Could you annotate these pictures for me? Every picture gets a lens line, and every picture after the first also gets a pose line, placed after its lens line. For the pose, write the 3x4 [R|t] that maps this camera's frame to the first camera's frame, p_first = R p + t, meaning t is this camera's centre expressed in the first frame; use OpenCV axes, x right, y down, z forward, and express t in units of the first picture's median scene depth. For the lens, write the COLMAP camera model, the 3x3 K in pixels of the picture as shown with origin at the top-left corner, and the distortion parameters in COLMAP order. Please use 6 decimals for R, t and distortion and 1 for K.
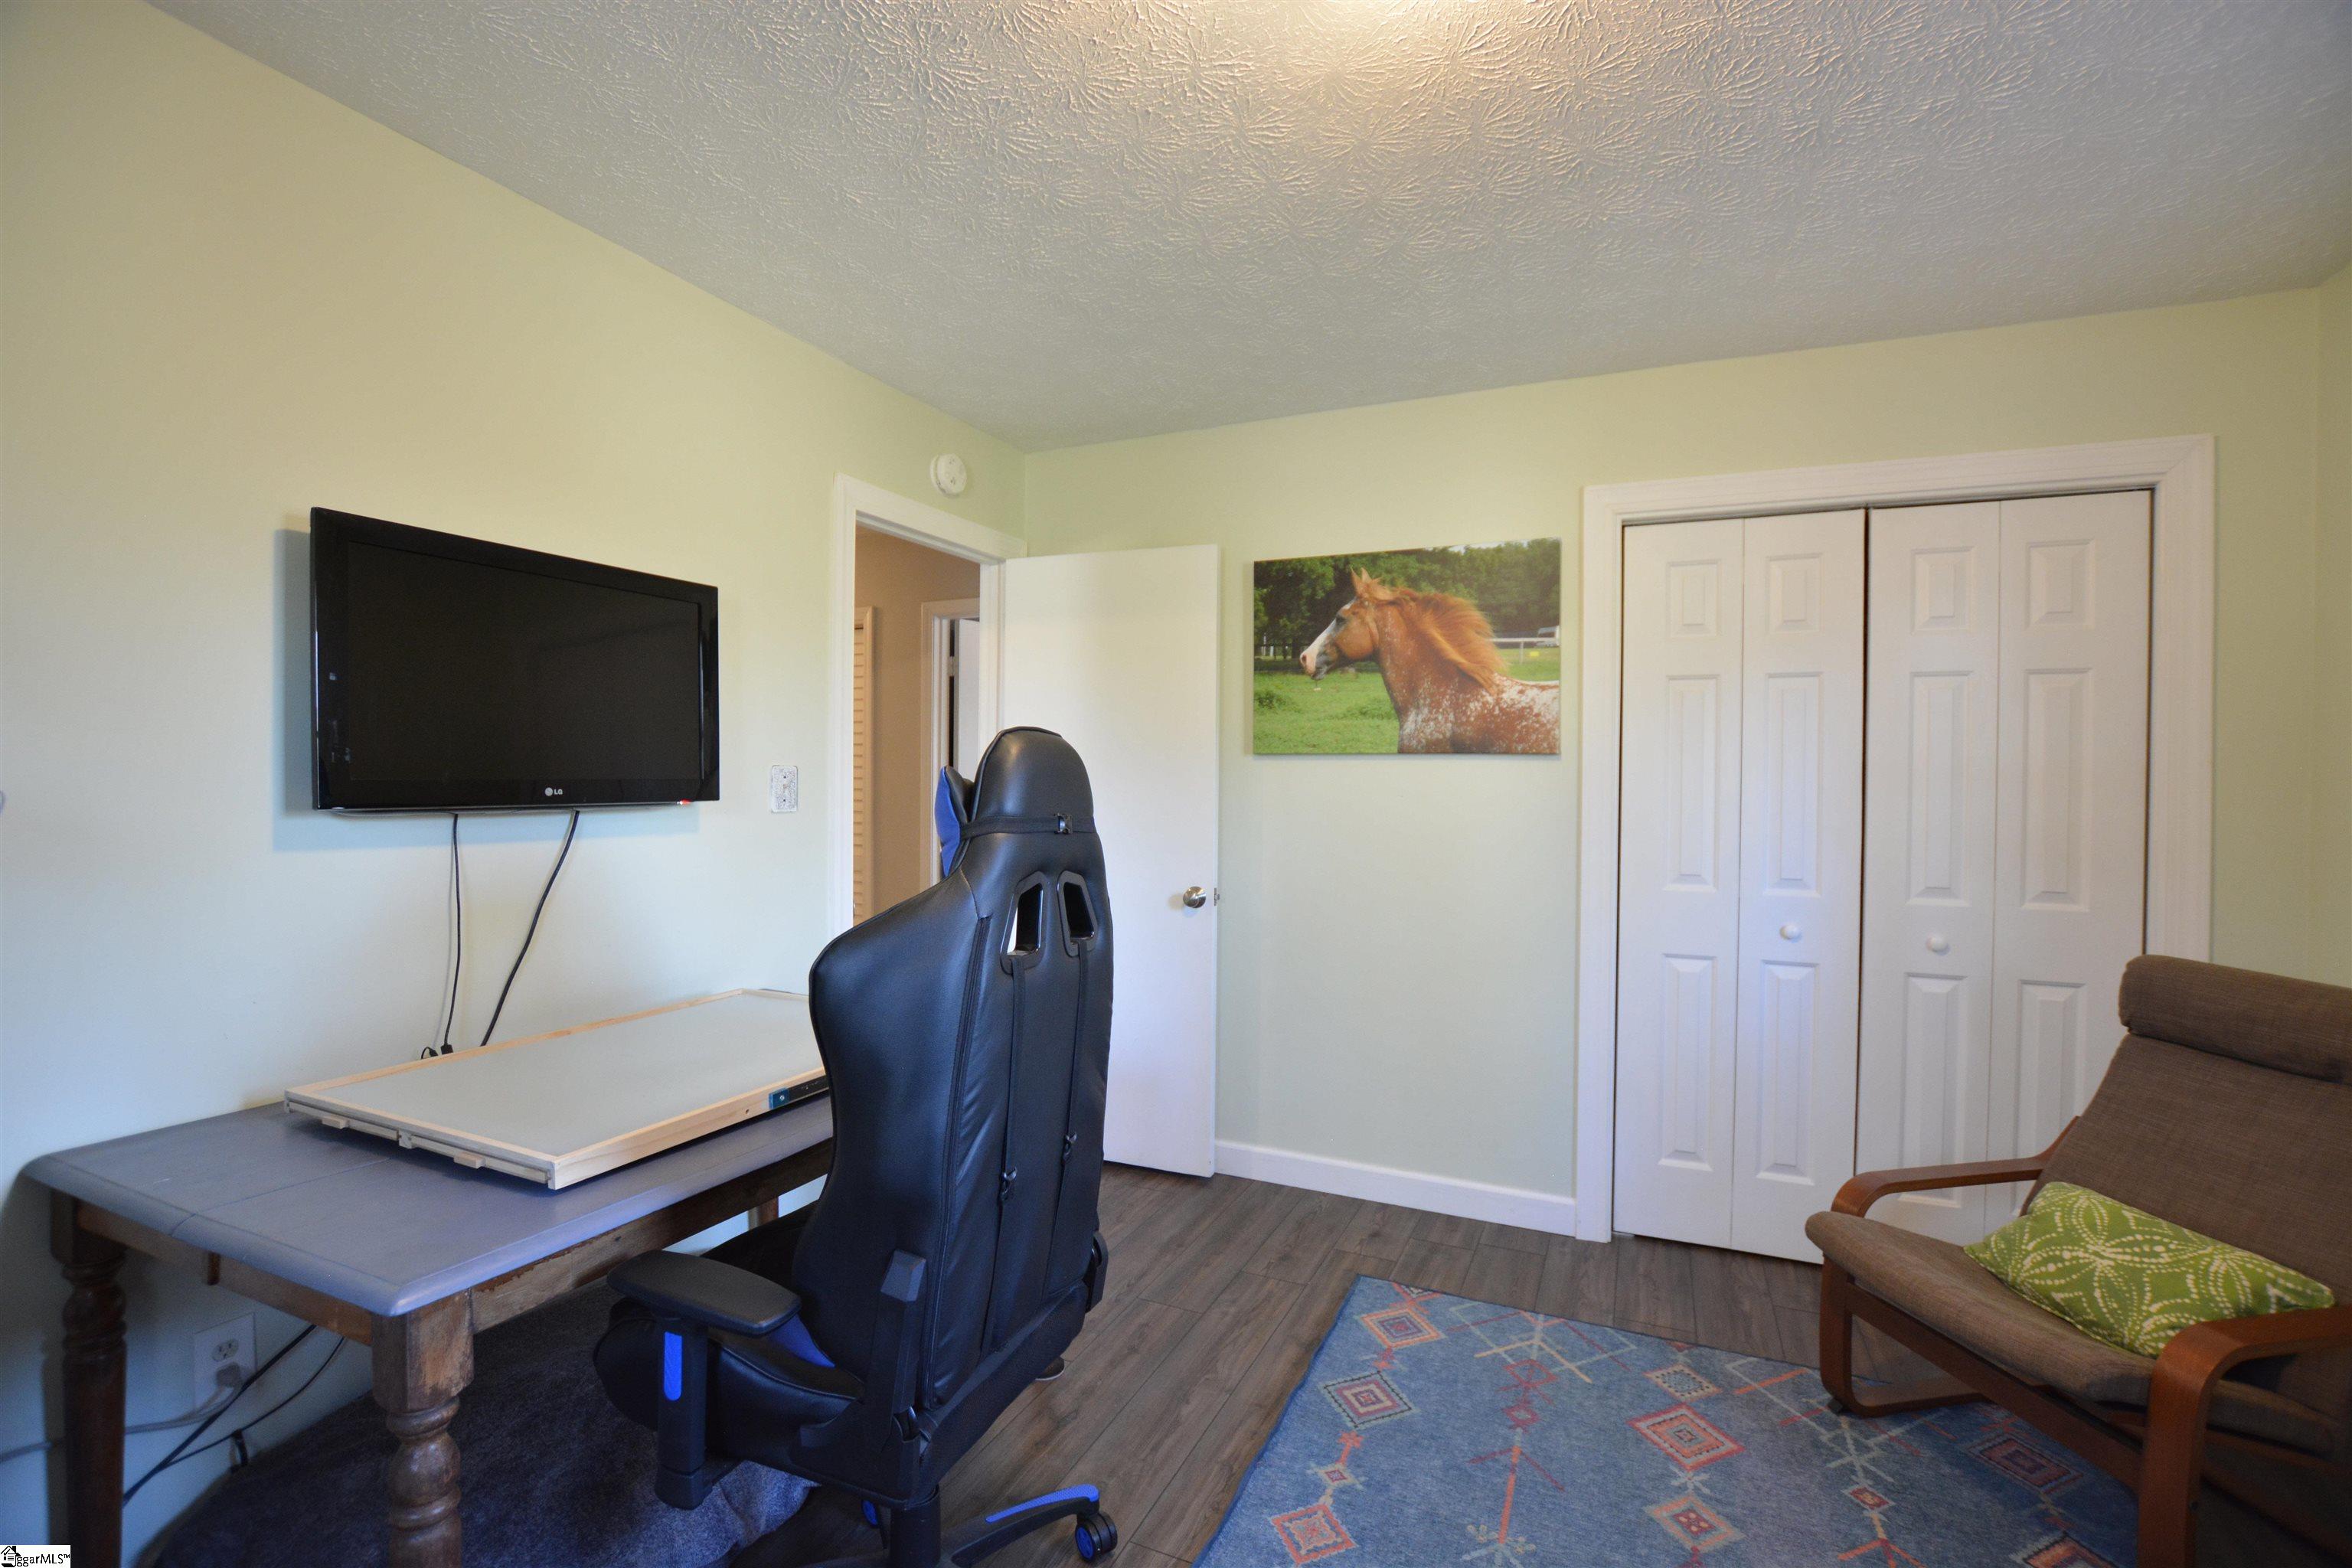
lens RADIAL K [[1035.5, 0, 1176.0], [0, 1035.5, 784.0], [0, 0, 1]] dist [-0.040204, 0.009350]
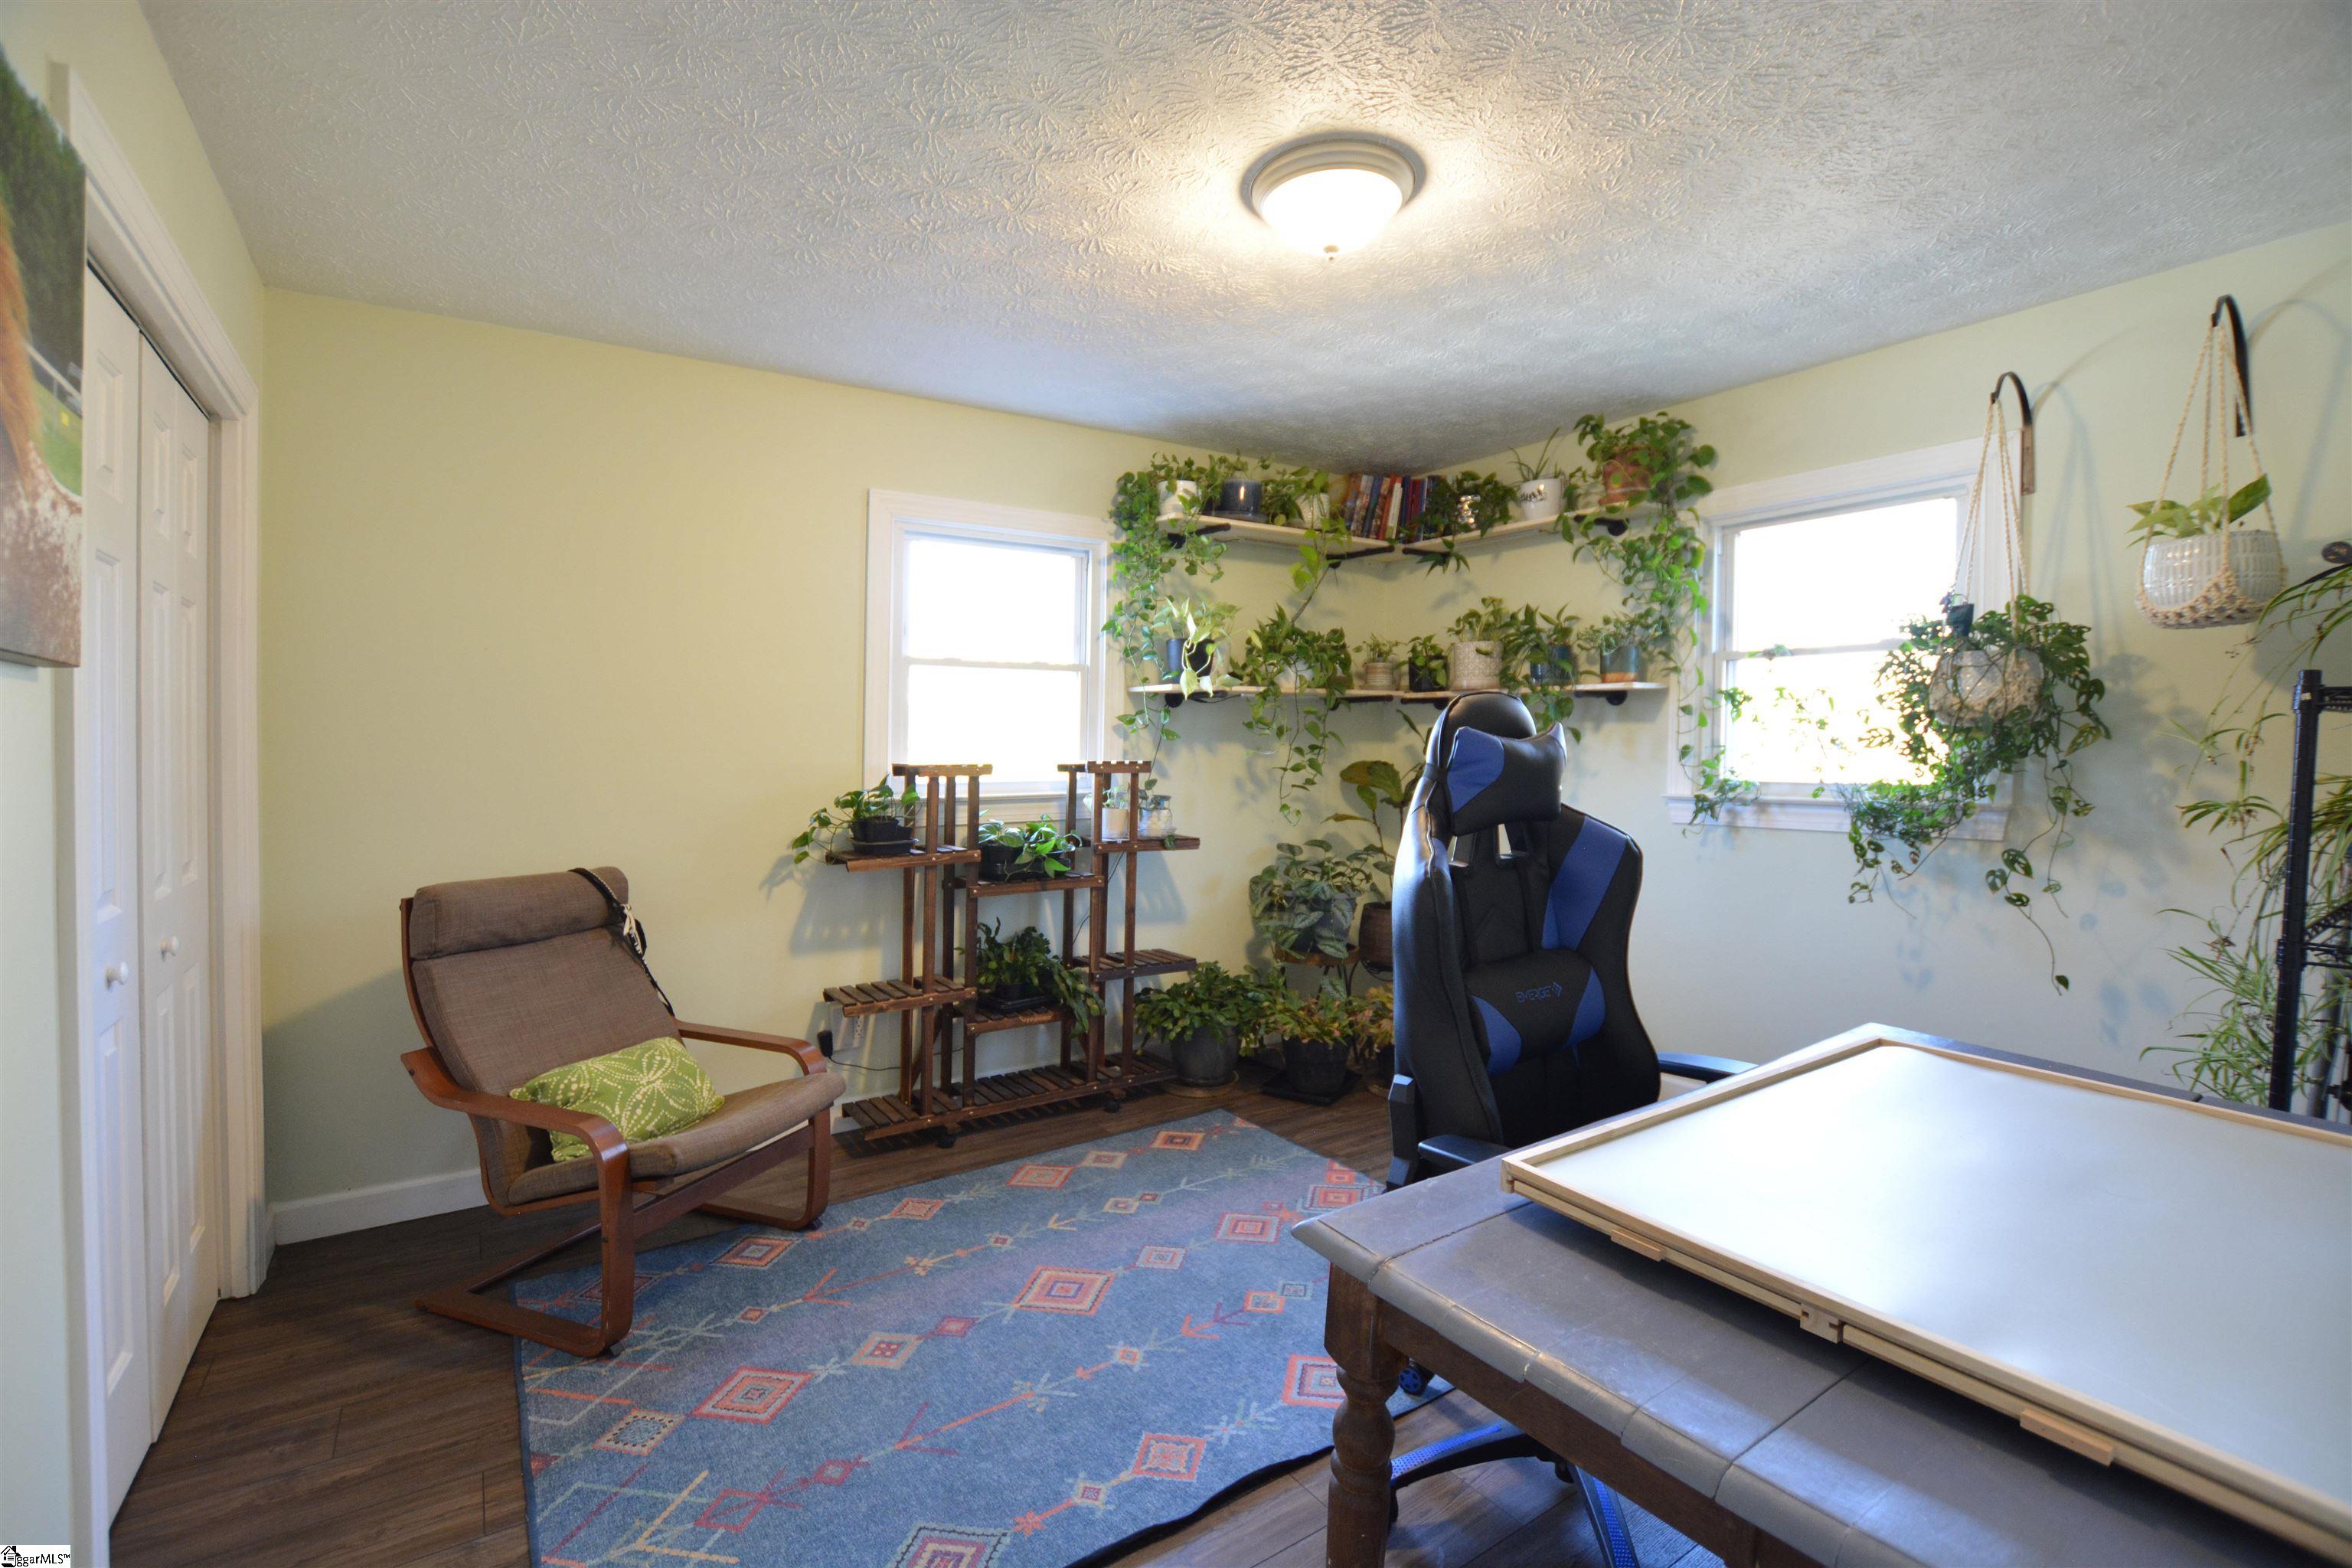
lens RADIAL K [[1035.5, 0, 1176.0], [0, 1035.5, 784.0], [0, 0, 1]] dist [-0.040204, 0.009350]
pose [[-0.857496, -0.033688, 0.513387, -0.341017], [-0.011160, 0.998837, 0.046903, -0.001350], [-0.514370, 0.034490, -0.856875, 1.632398]]
